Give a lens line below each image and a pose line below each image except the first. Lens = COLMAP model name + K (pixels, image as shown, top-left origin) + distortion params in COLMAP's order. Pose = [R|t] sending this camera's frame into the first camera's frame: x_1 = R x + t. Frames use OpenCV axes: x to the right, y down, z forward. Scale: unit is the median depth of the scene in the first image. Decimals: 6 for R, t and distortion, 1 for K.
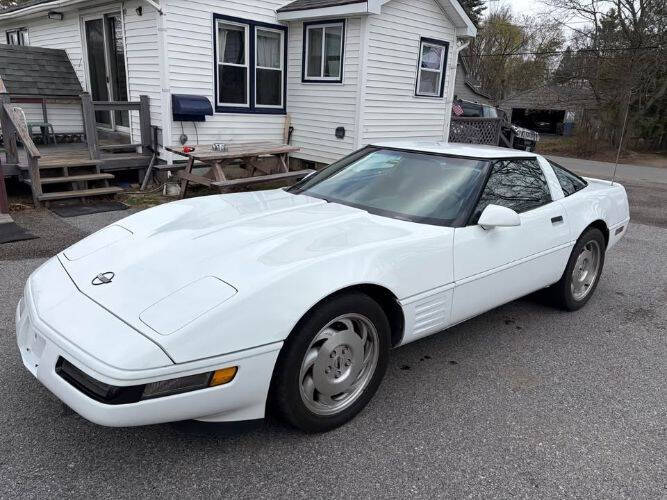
lens RADIAL K [[502.7, 0, 324.9], [0, 502.7, 258.2], [0, 0, 1]] dist [0.032053, -0.024350]
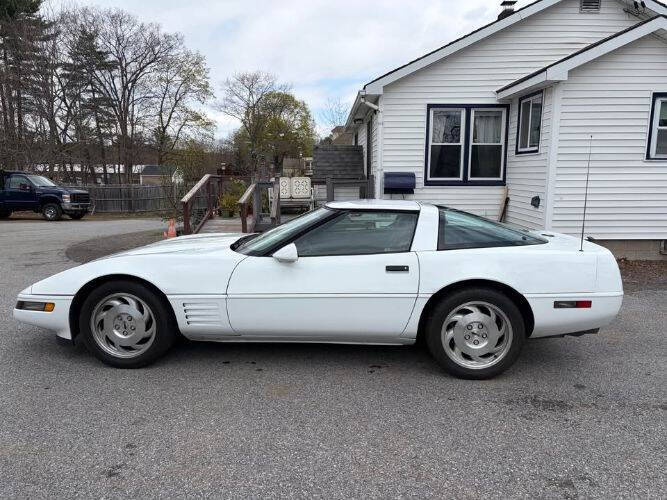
lens RADIAL K [[502.7, 0, 327.3], [0, 502.7, 254.7], [0, 0, 1]] dist [0.032053, -0.024350]
pose [[0.711338, 0.064851, -0.699852, 0.524818], [-0.177438, 0.980051, -0.089534, 0.006063], [0.680084, 0.187869, 0.708654, 0.086873]]
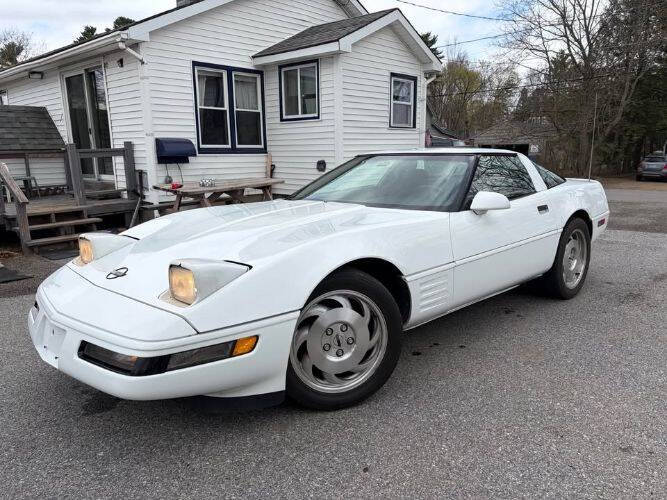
lens RADIAL K [[502.7, 0, 322.8], [0, 502.7, 255.9], [0, 0, 1]] dist [0.032053, -0.024350]
pose [[0.996855, -0.070986, 0.035238, -0.018994], [0.074160, 0.992332, -0.098884, 0.045620], [-0.027948, 0.101186, 0.994475, -0.008474]]
